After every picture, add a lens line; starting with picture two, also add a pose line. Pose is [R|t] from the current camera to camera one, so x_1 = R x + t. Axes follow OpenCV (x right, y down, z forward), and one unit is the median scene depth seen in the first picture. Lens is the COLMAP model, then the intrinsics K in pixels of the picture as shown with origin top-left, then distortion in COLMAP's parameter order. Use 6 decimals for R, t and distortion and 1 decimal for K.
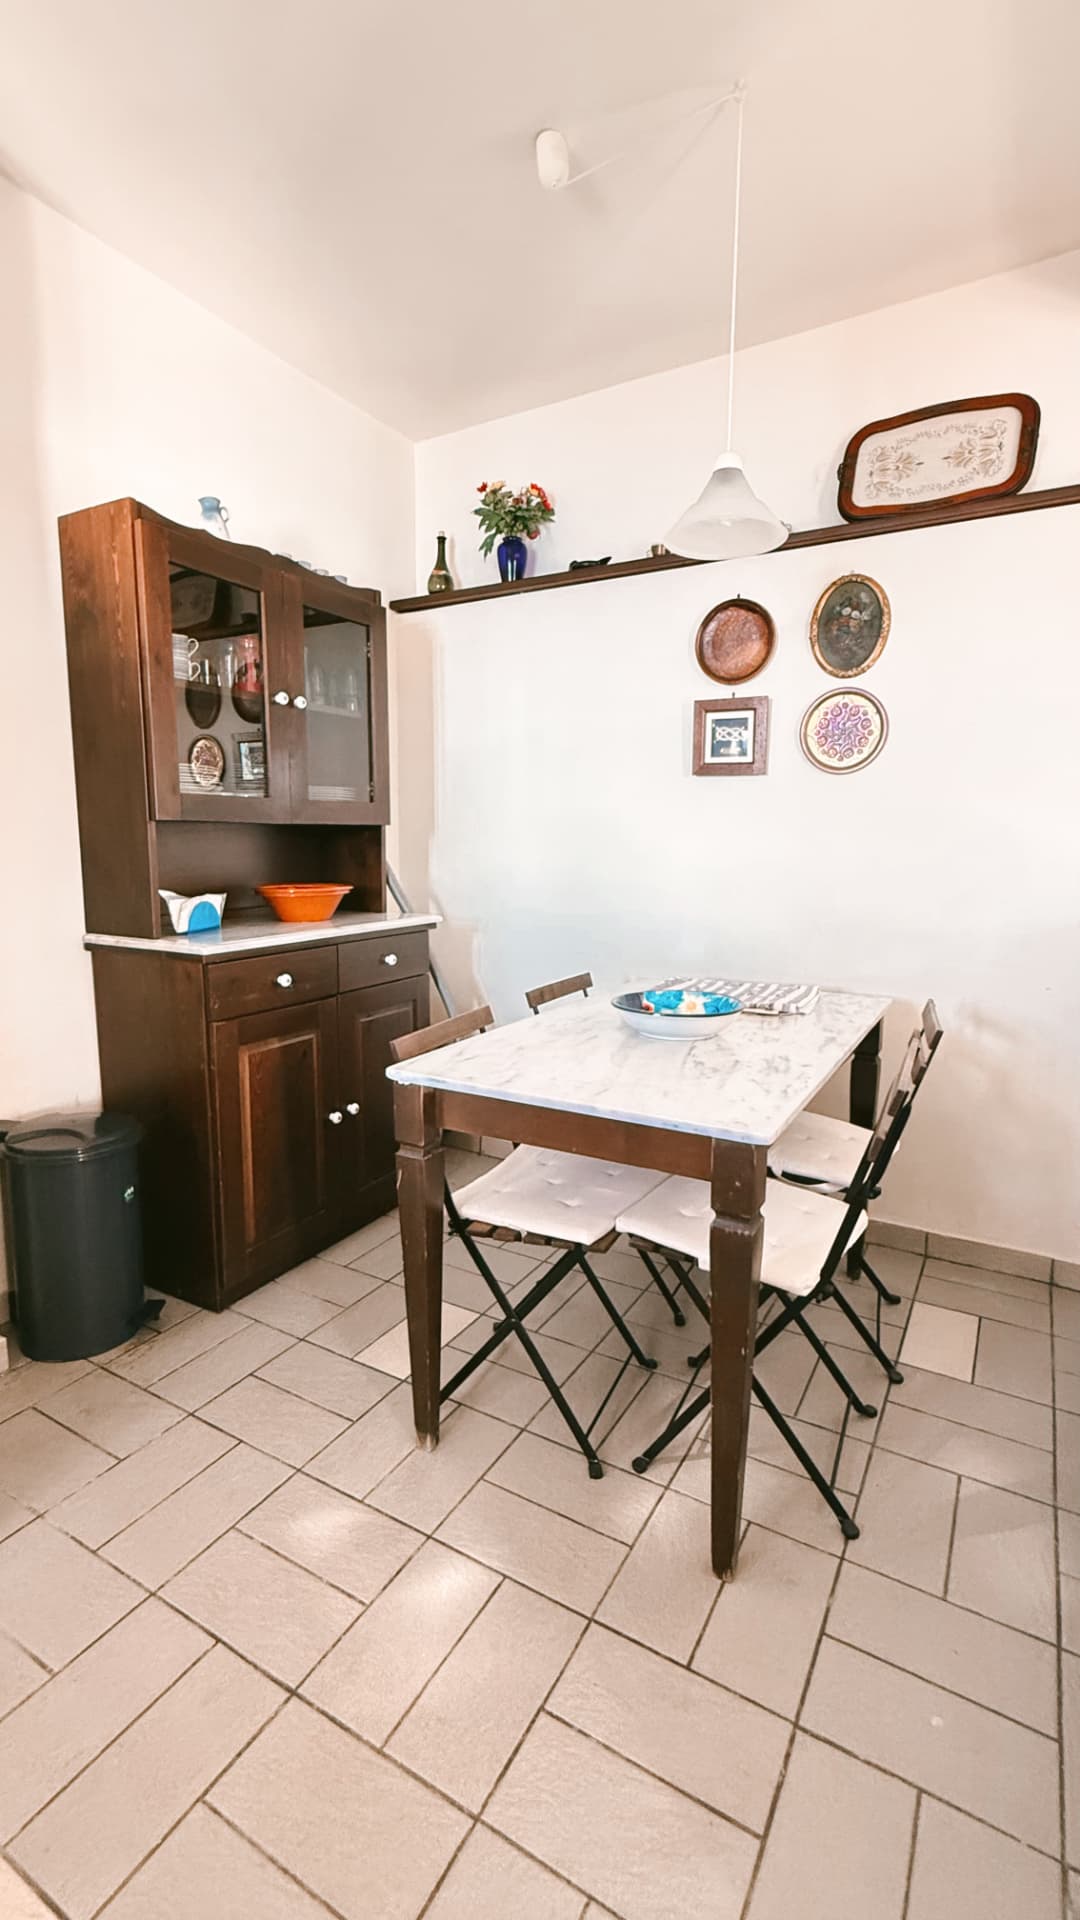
lens RADIAL K [[855.0, 0, 540.0], [0, 855.0, 960.0], [0, 0, 1]] dist [0.001246, 0.000109]
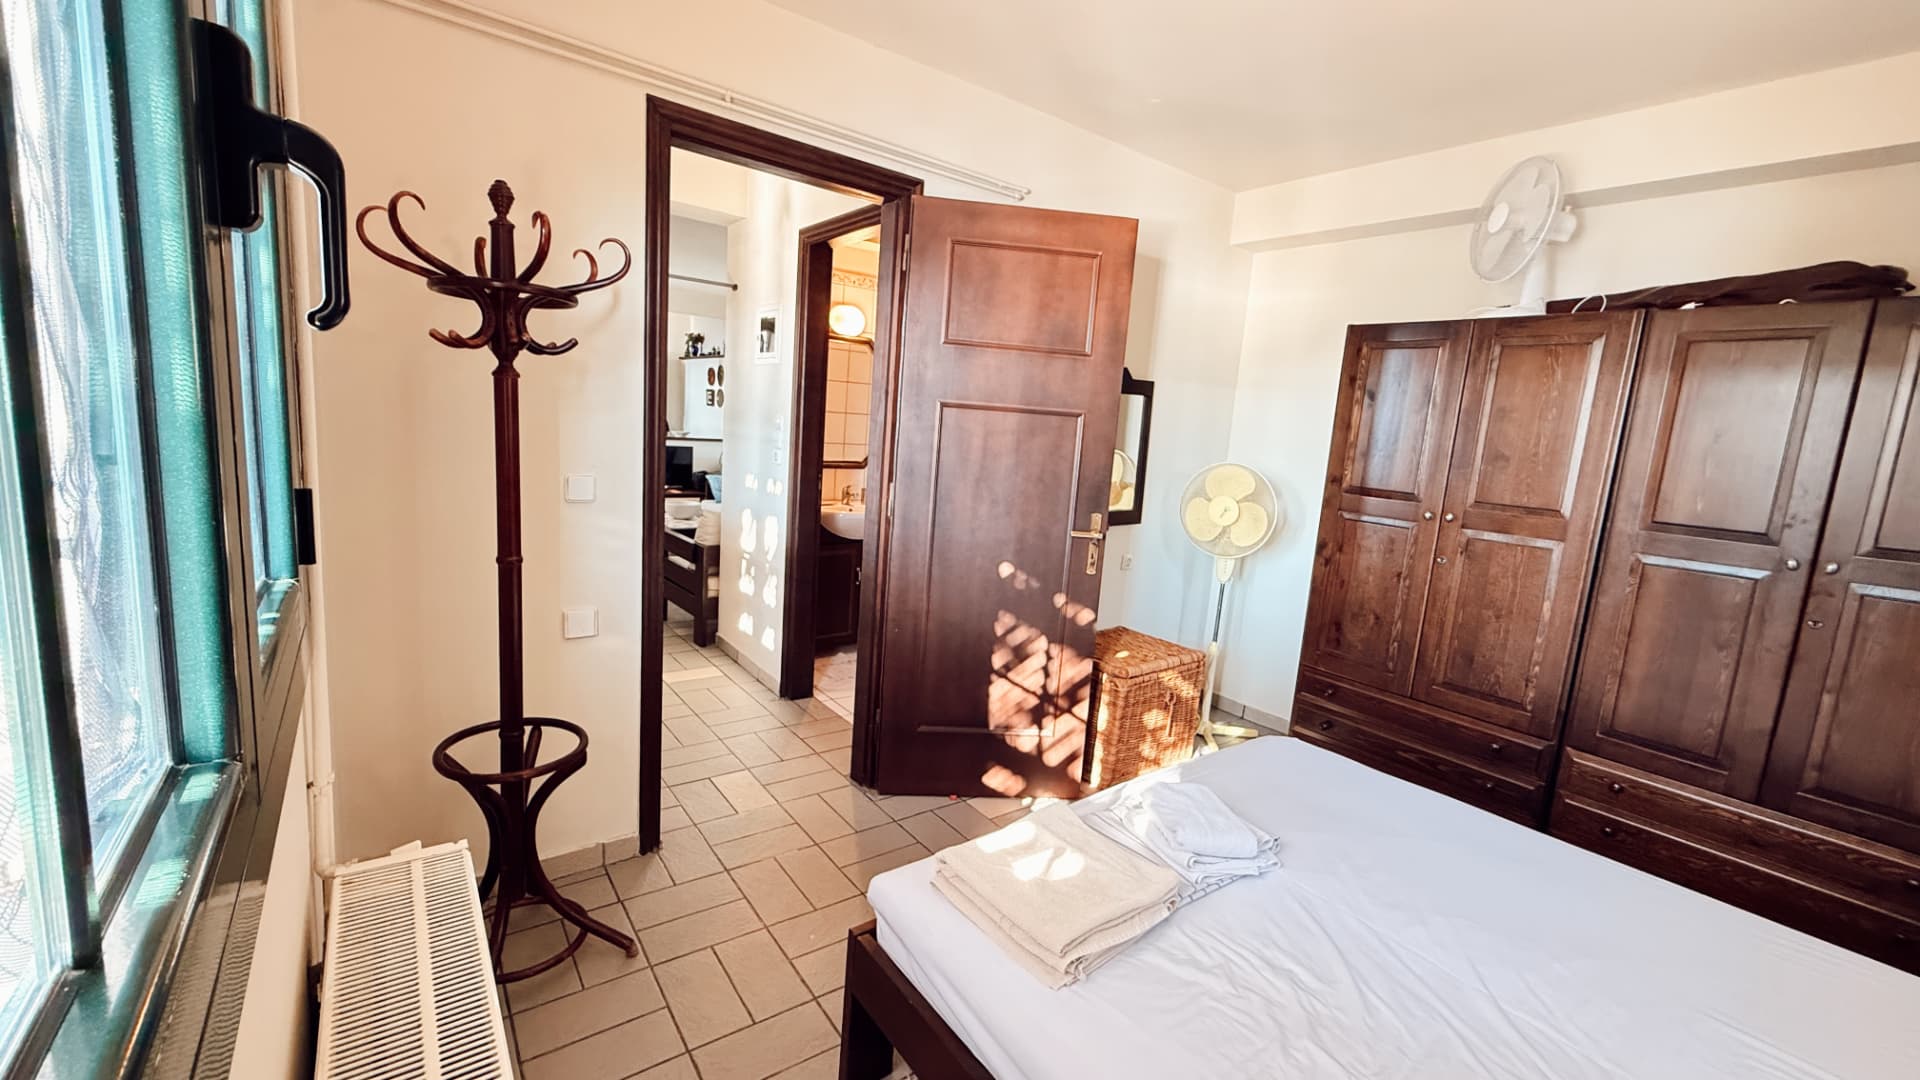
lens RADIAL K [[768.4, 0, 953.9], [0, 768.4, 540.7], [0, 0, 1]] dist [0.001334, 0.000180]
pose [[0.914393, 0.117613, -0.387367, 3.179452], [-0.118921, 0.992688, 0.020686, 0.254801], [0.386968, 0.027151, 0.921693, -2.279859]]
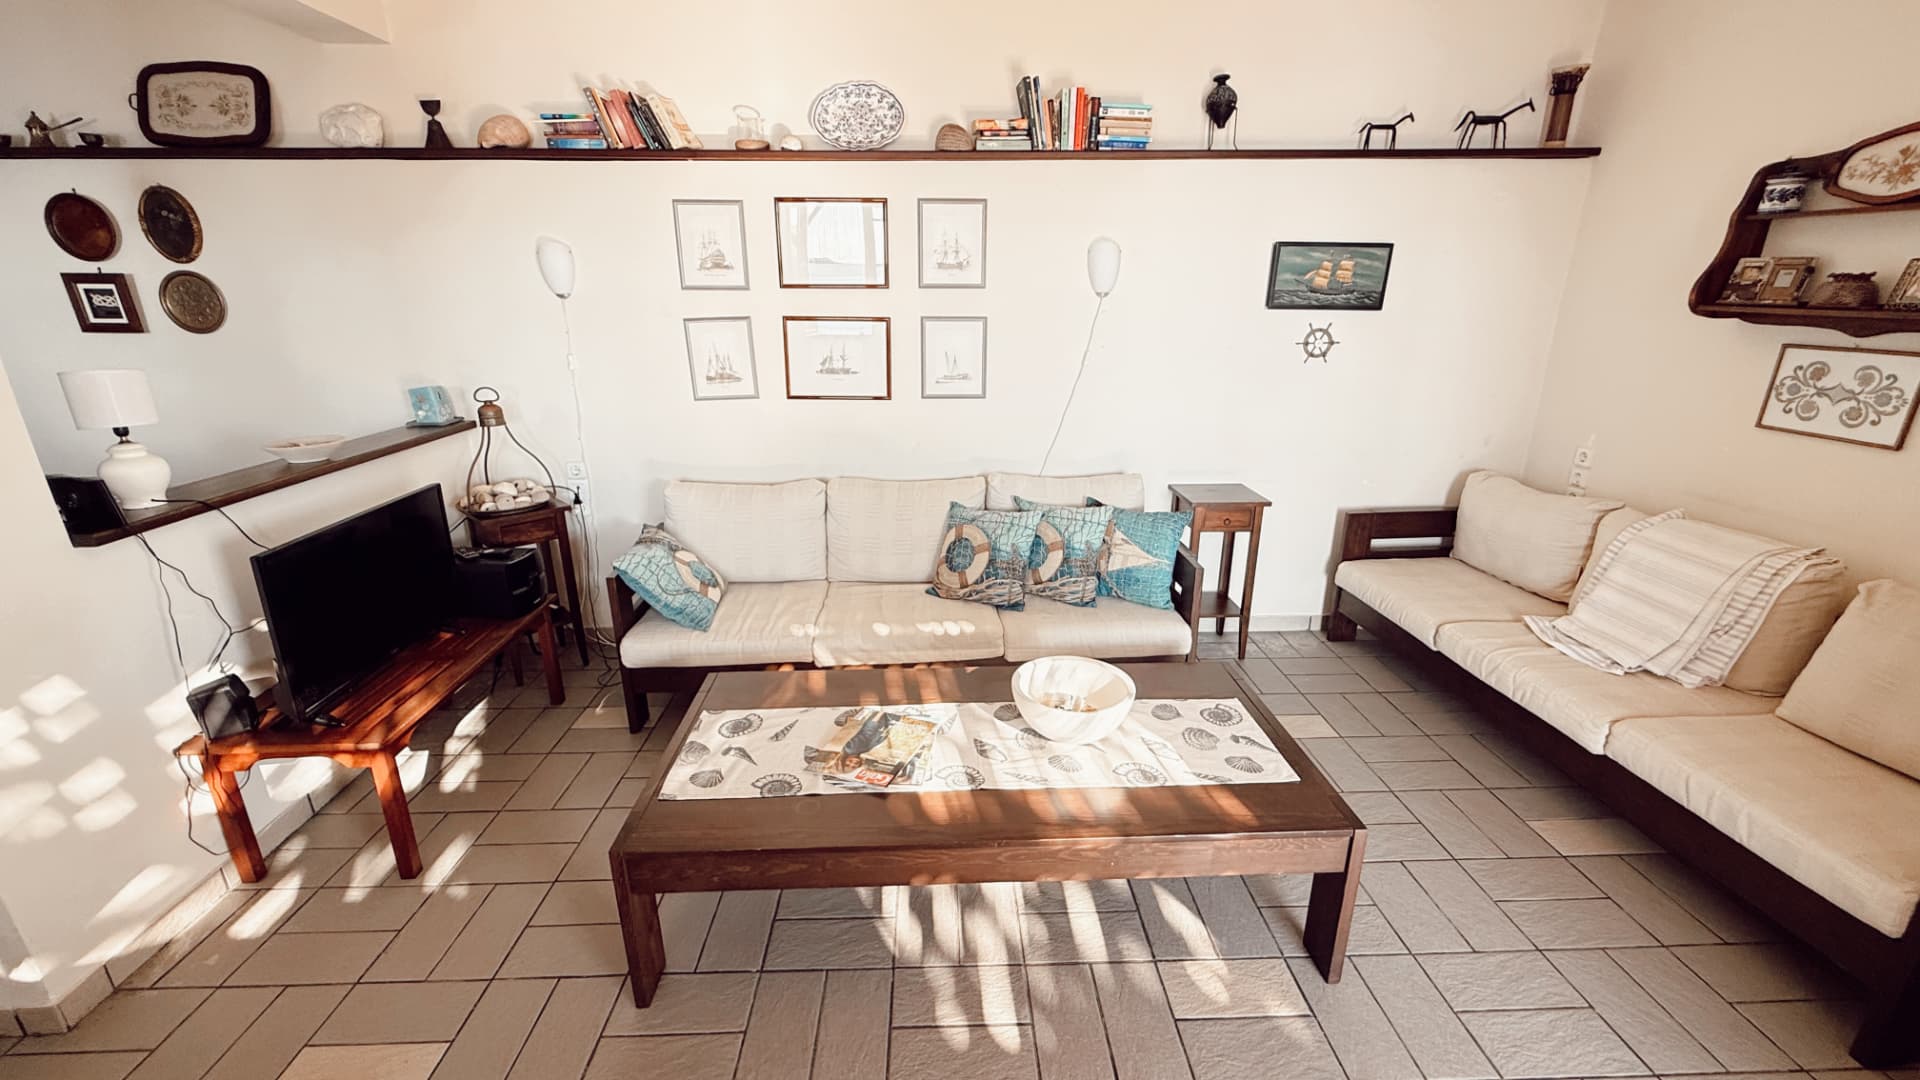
lens RADIAL K [[768.4, 0, 953.9], [0, 768.4, 540.7], [0, 0, 1]] dist [0.001334, 0.000180]
pose [[0.849931, -0.174059, 0.497313, 0.718701], [0.082616, 0.976209, 0.200477, -0.037426], [-0.520376, -0.129305, 0.844091, -0.759833]]
